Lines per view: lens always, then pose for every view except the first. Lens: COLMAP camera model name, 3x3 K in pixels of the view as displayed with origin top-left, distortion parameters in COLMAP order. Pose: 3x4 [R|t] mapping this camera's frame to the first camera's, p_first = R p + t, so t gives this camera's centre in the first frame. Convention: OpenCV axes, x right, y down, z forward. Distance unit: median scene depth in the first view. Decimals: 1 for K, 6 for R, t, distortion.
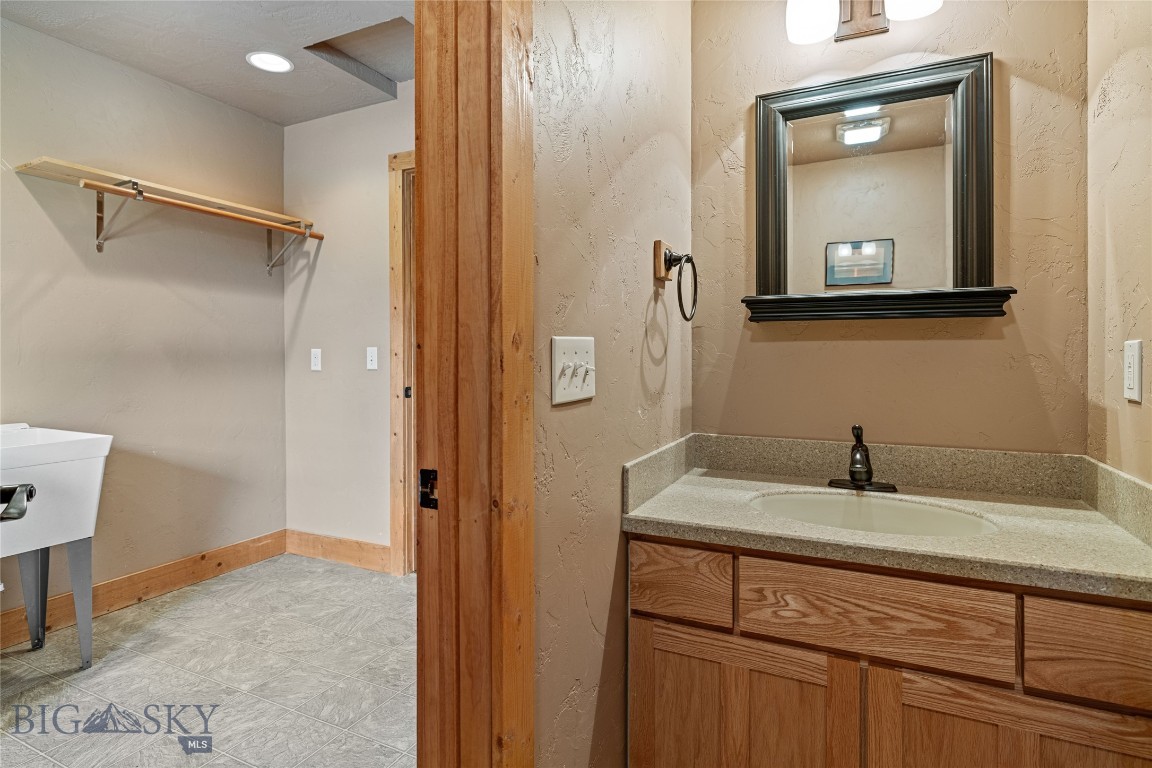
lens RADIAL K [[616.0, 0, 575.4], [0, 616.0, 361.7], [0, 0, 1]] dist [0.002015, 0.000071]
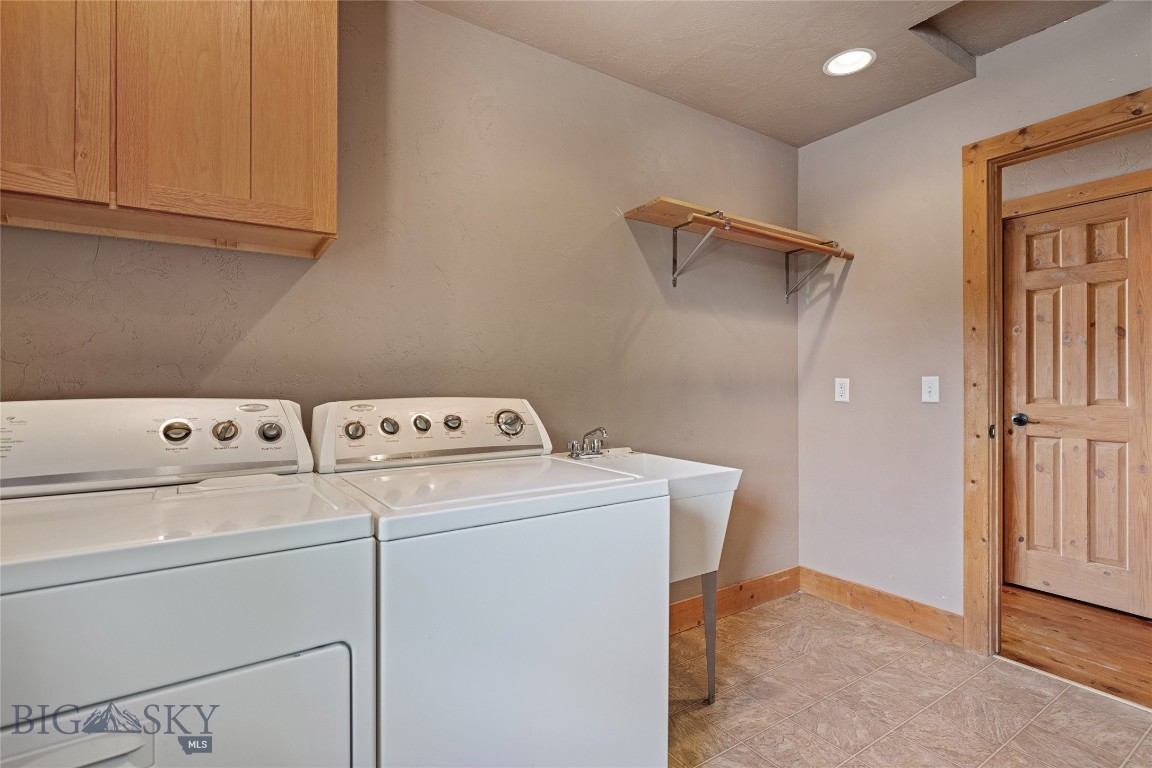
lens RADIAL K [[565.3, 0, 576.0], [0, 565.3, 384.0], [0, 0, 1]] dist [-0.002536, 0.000242]
pose [[0.858245, 0.004559, -0.513219, -0.360613], [-0.008469, 0.999950, -0.005281, -0.004716], [0.513170, 0.008879, 0.858241, 0.076191]]
